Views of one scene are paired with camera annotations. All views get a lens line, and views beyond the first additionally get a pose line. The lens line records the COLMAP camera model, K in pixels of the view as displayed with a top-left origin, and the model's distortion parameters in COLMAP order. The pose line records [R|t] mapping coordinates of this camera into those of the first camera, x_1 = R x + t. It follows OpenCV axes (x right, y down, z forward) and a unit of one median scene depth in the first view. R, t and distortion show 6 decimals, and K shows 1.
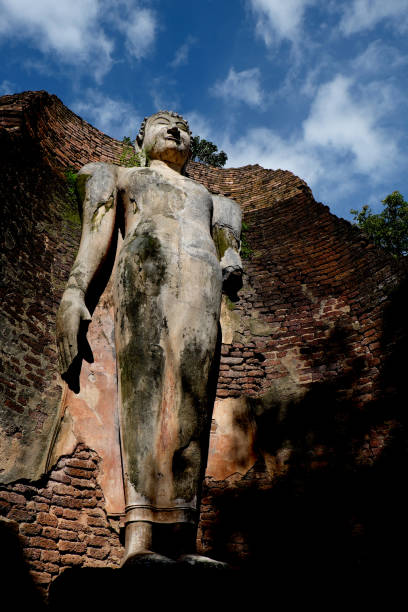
lens RADIAL K [[477.4, 0, 203.8], [0, 477.4, 305.8], [0, 0, 1]] dist [-0.050811, 0.047218]
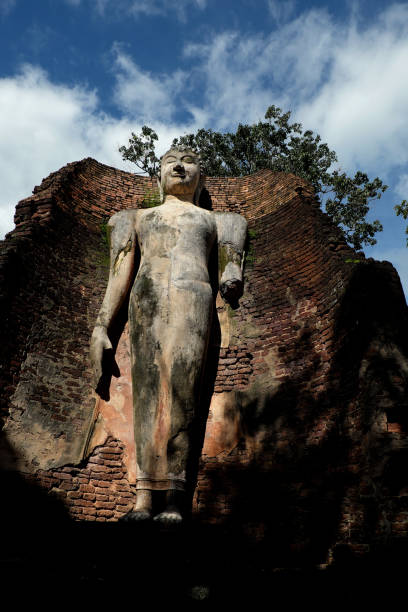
lens RADIAL K [[477.4, 0, 204.7], [0, 477.4, 305.5], [0, 0, 1]] dist [-0.050811, 0.047218]
pose [[0.934218, -0.125490, -0.333899, 0.467484], [0.162716, 0.982931, 0.085848, -0.157404], [0.317427, -0.134531, 0.938691, -0.195924]]
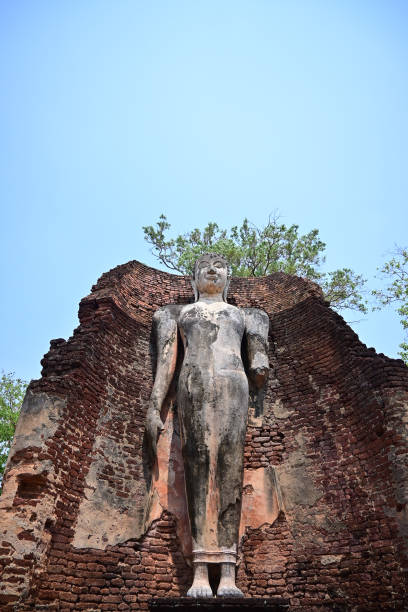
lens RADIAL K [[419.5, 0, 204.7], [0, 419.5, 303.4], [0, 0, 1]] dist [-0.000928, -0.009122]
pose [[0.949635, -0.161376, -0.268609, 0.324497], [0.154082, 0.986883, -0.048166, -0.282446], [0.272858, 0.004353, 0.962044, -0.320559]]
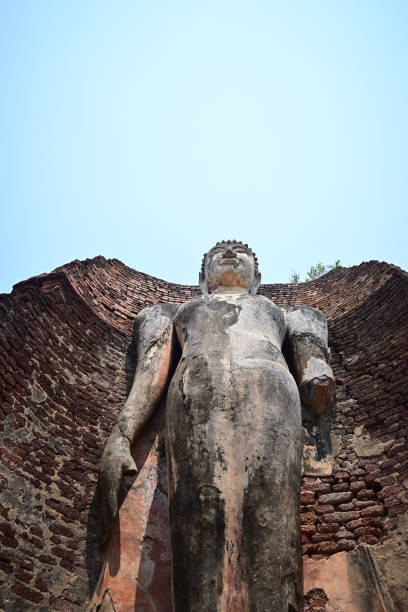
lens RADIAL K [[501.2, 0, 203.9], [0, 501.2, 303.4], [0, 0, 1]] dist [-0.010557, -0.002447]
pose [[0.925359, -0.273840, -0.262148, 0.161823], [0.165365, 0.913841, -0.370876, 0.099129], [0.341122, 0.299844, 0.890915, 0.176863]]
